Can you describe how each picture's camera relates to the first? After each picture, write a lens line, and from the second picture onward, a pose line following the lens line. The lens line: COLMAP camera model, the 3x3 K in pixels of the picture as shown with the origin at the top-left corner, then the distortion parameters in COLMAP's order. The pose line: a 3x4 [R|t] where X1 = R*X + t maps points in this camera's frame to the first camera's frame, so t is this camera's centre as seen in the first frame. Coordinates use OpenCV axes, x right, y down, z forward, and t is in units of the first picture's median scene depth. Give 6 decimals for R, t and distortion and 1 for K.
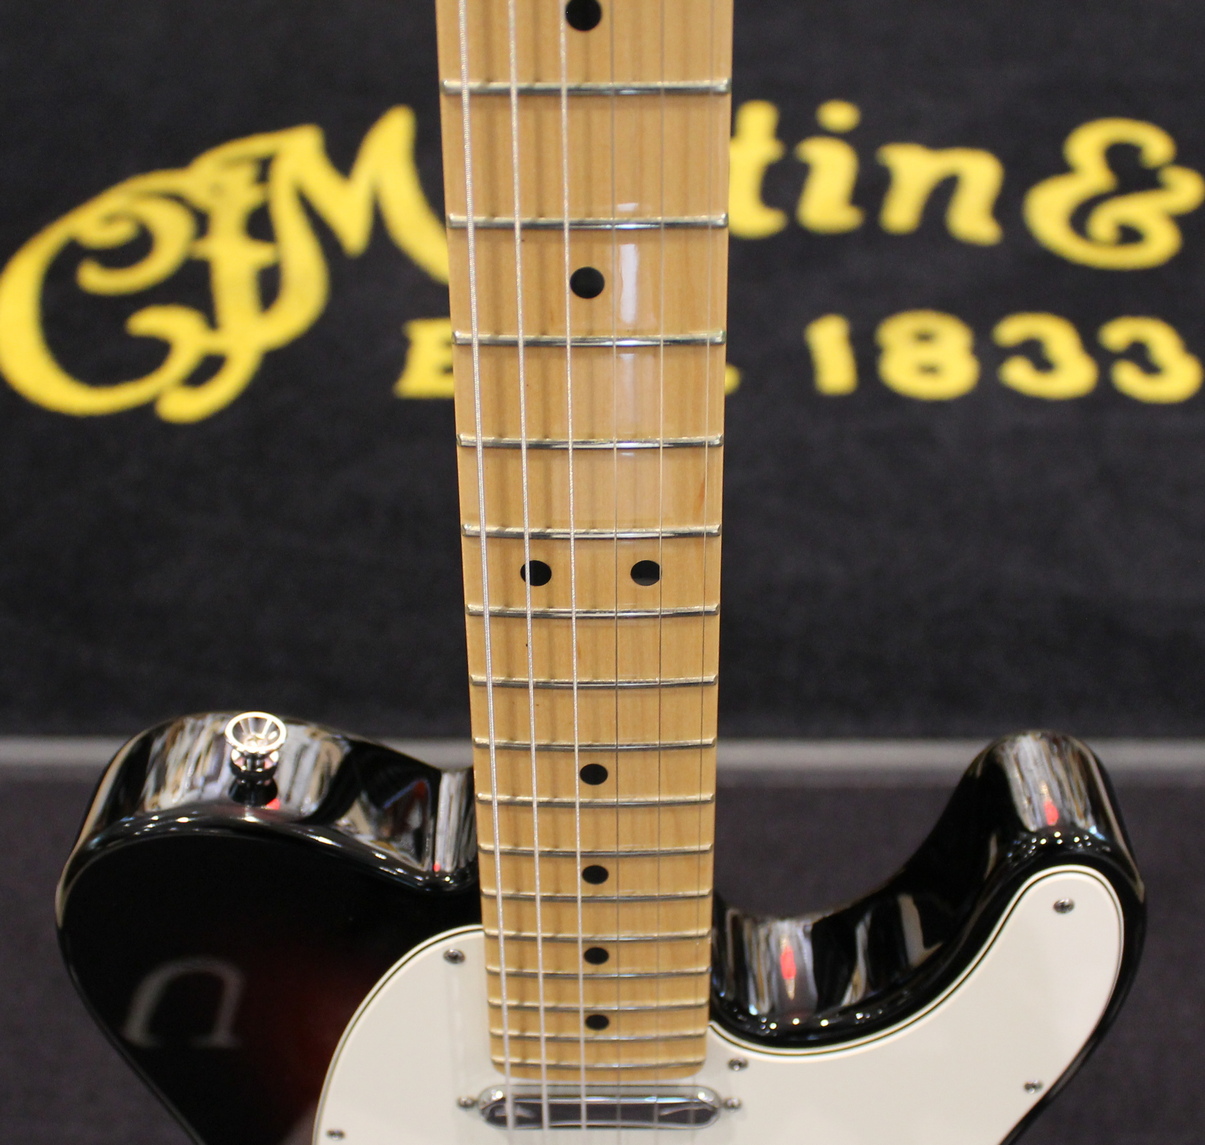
lens RADIAL K [[1627.2, 0, 602.5], [0, 1627.2, 572.5], [0, 0, 1]] dist [-0.147615, 0.142420]
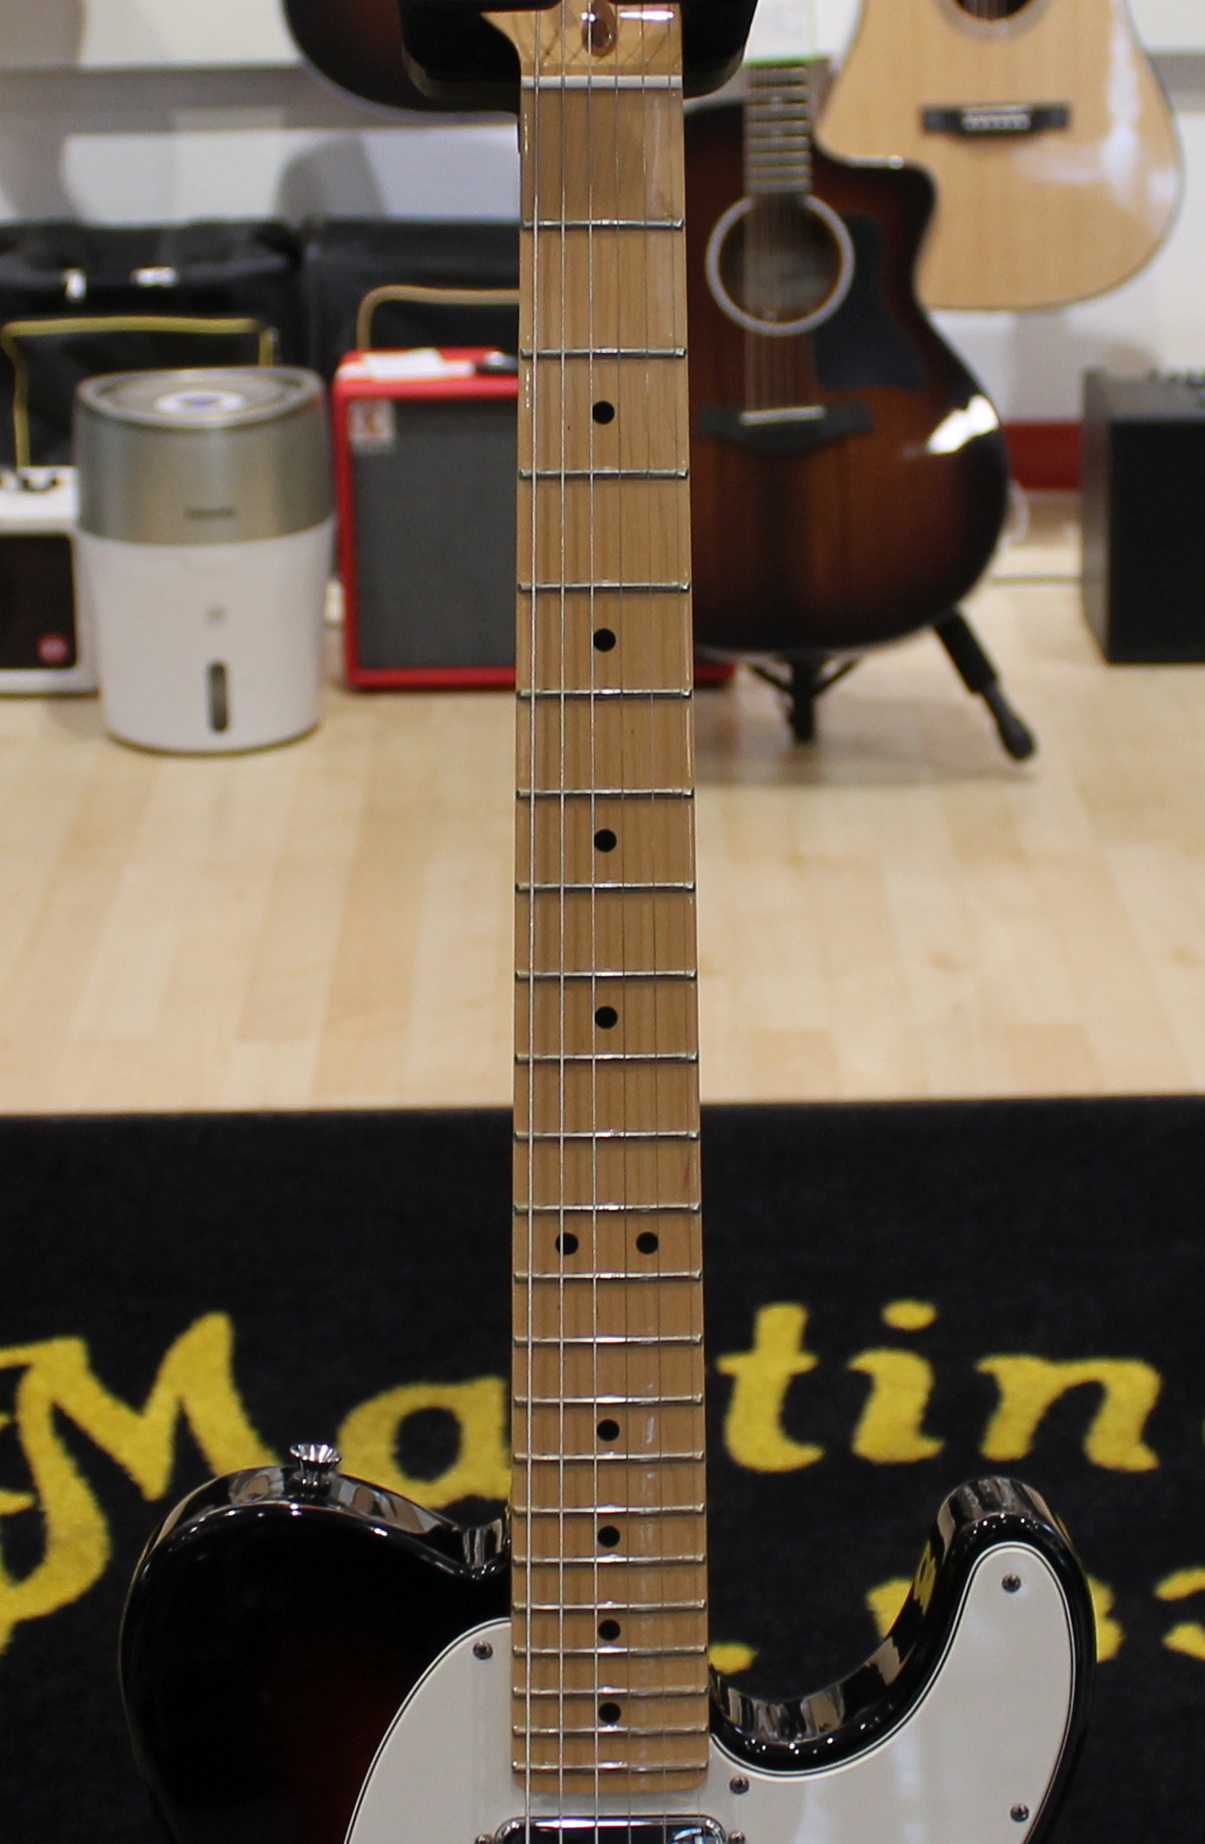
lens RADIAL K [[3518.9, 0, 602.5], [0, 3518.9, 922.0], [0, 0, 1]] dist [-0.036944, -0.225481]
pose [[0.999477, -0.001375, 0.032303, -0.102034], [0.015467, 0.897690, -0.440357, 1.015273], [-0.028393, 0.440626, 0.897242, -1.700159]]
